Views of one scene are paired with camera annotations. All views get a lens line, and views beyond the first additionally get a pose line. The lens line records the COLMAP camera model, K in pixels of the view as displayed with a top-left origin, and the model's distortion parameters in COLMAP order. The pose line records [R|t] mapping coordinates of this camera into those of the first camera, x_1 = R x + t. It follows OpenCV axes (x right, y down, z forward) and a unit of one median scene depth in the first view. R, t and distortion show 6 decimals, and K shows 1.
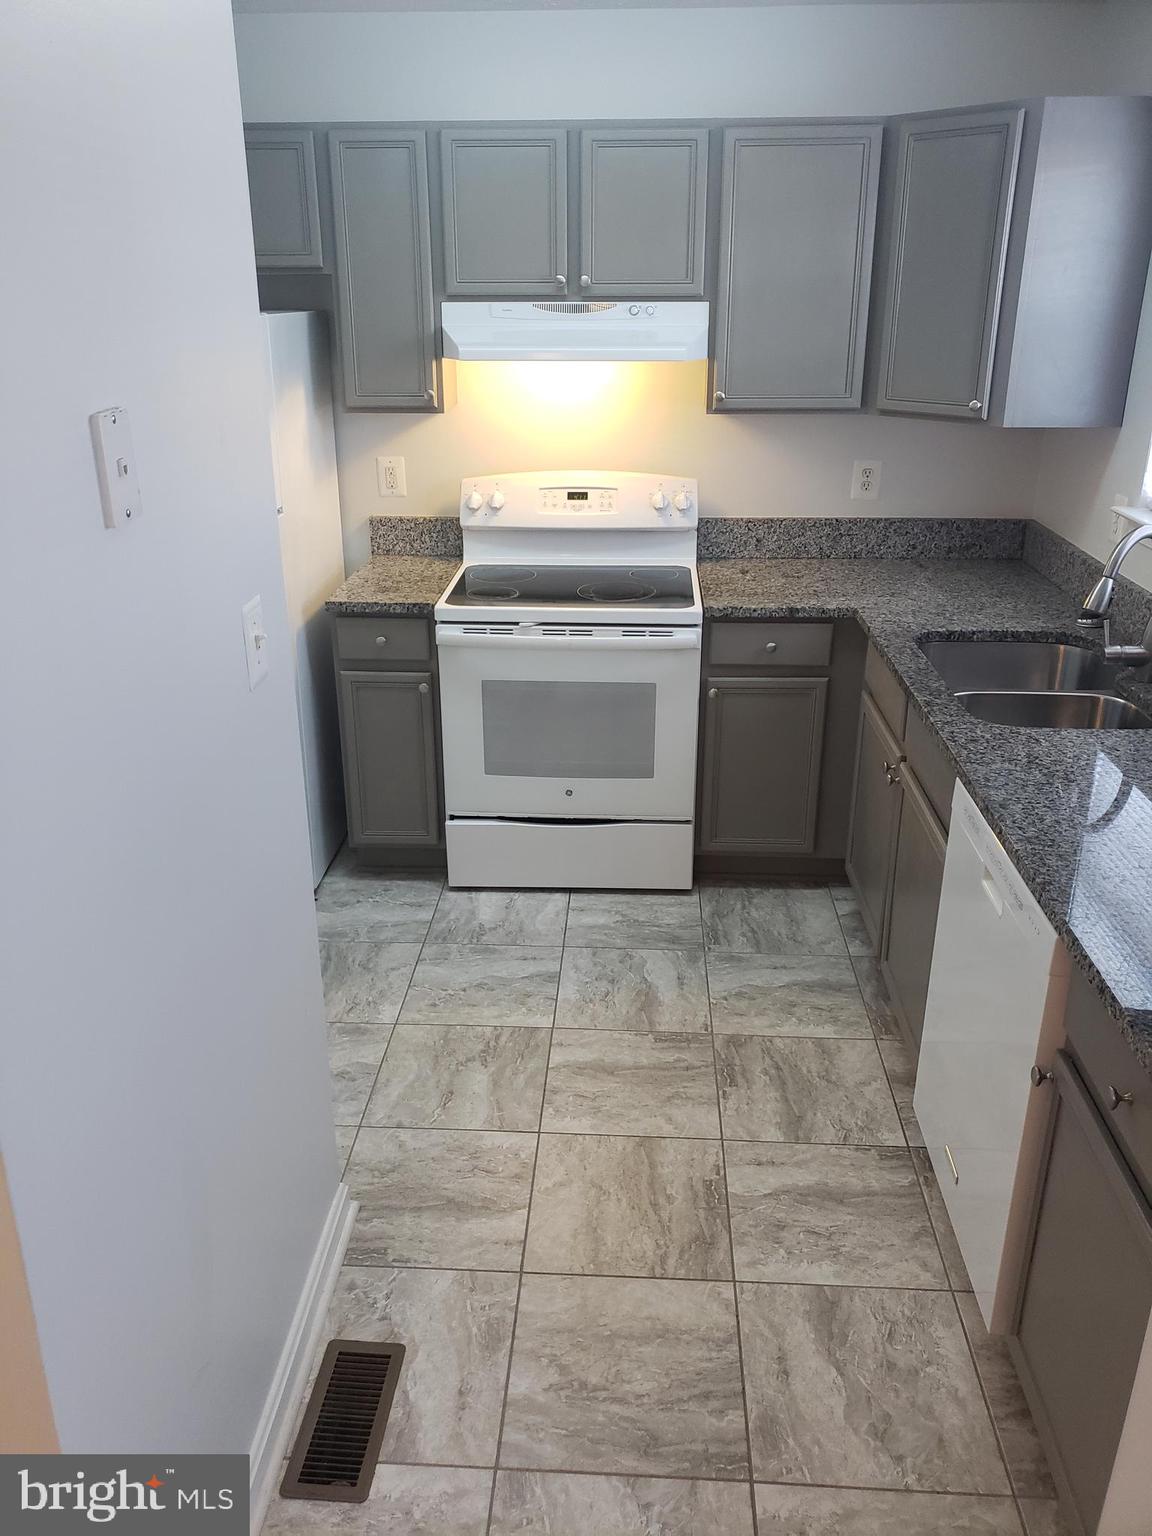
lens RADIAL K [[1181.1, 0, 576.0], [0, 1181.1, 768.0], [0, 0, 1]] dist [0.132401, 0.001253]
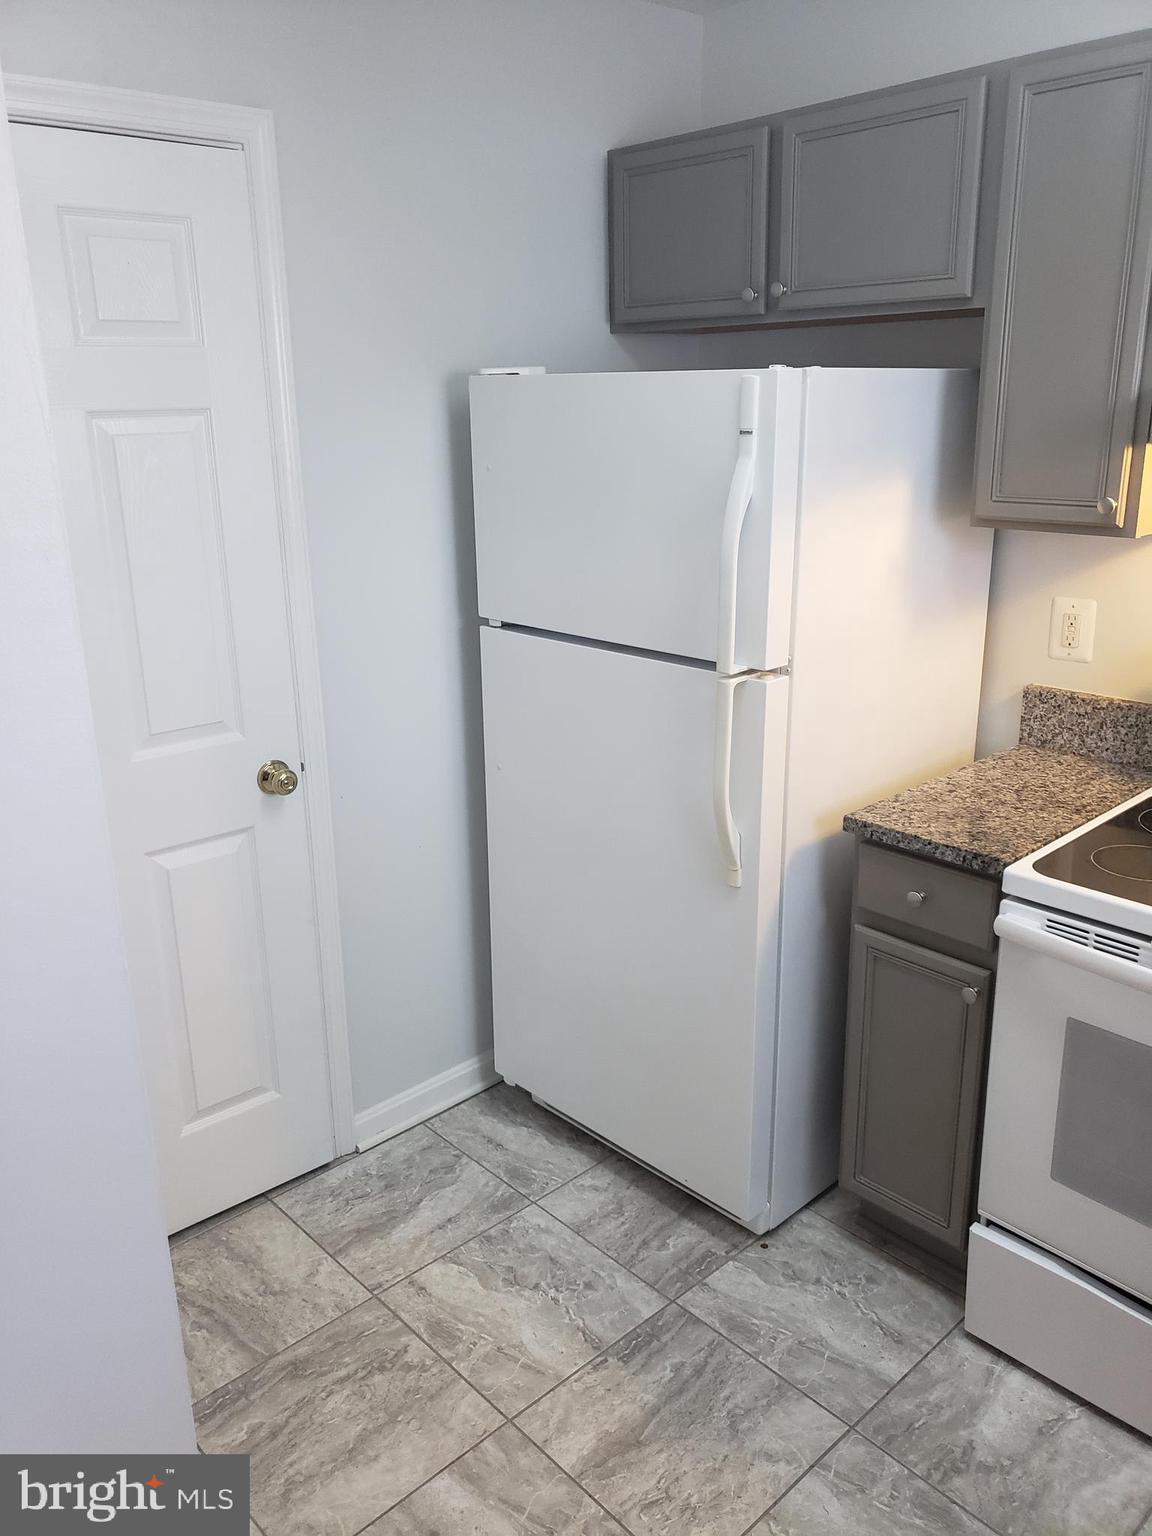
lens RADIAL K [[1205.9, 0, 576.0], [0, 1205.9, 768.0], [0, 0, 1]] dist [-0.000519, 0.042417]
pose [[0.718913, 0.196194, -0.666837, 0.098608], [-0.244144, 0.969489, 0.022028, -0.134647], [0.650813, 0.146968, 0.744878, 0.405696]]
